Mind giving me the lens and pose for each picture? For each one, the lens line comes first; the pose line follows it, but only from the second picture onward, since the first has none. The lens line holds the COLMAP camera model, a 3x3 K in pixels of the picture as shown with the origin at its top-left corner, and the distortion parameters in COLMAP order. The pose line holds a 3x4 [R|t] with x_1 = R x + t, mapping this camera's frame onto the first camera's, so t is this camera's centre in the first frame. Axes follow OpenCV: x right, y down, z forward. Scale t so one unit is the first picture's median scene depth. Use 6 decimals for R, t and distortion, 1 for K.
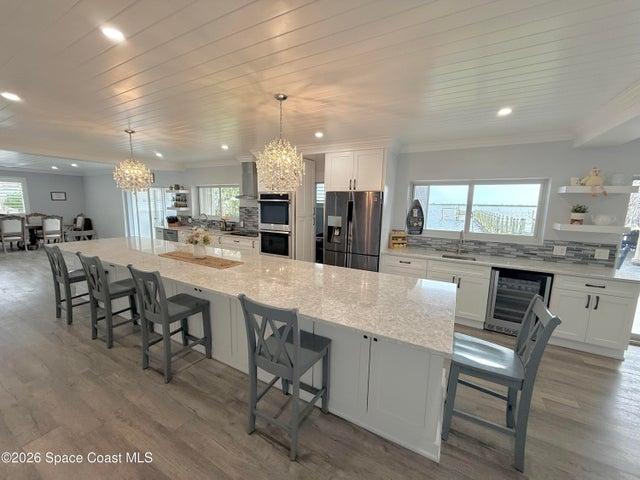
lens RADIAL K [[255.8, 0, 320.3], [0, 255.8, 240.4], [0, 0, 1]] dist [0.000046, -0.000007]
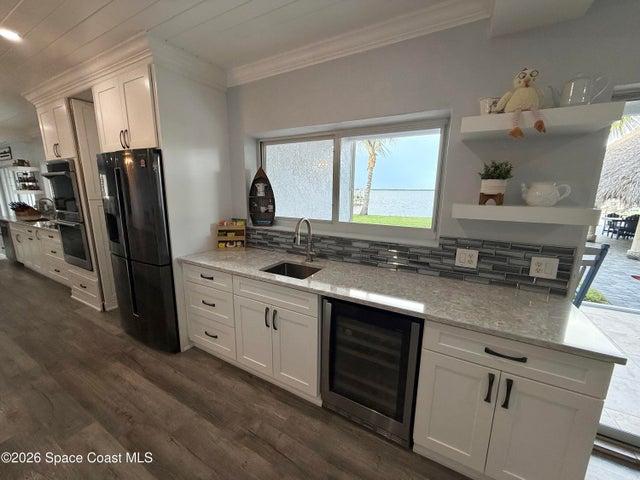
lens RADIAL K [[255.8, 0, 321.5], [0, 255.8, 241.1], [0, 0, 1]] dist [0.000046, -0.000007]
pose [[0.999927, -0.011374, -0.004039, 0.631284], [0.011580, 0.998401, 0.055335, -0.023552], [0.003403, -0.055378, 0.998460, 0.482449]]
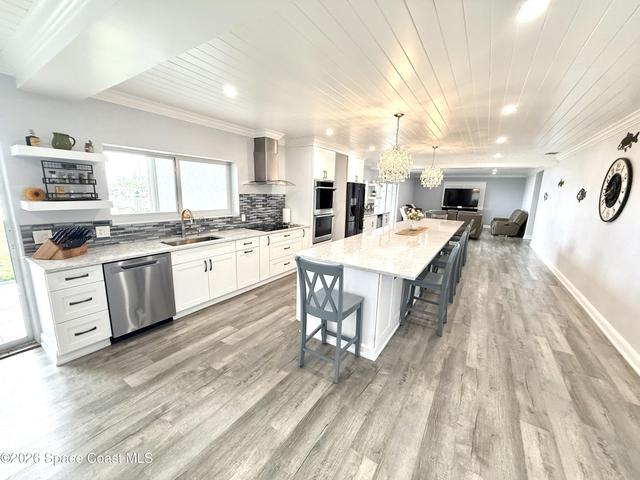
lens RADIAL K [[255.8, 0, 320.1], [0, 255.8, 240.0], [0, 0, 1]] dist [0.000046, -0.000007]
pose [[0.065572, -0.222103, 0.972816, -1.731720], [0.101743, 0.971321, 0.214903, -0.233813], [-0.992647, 0.084886, 0.086288, 1.250042]]
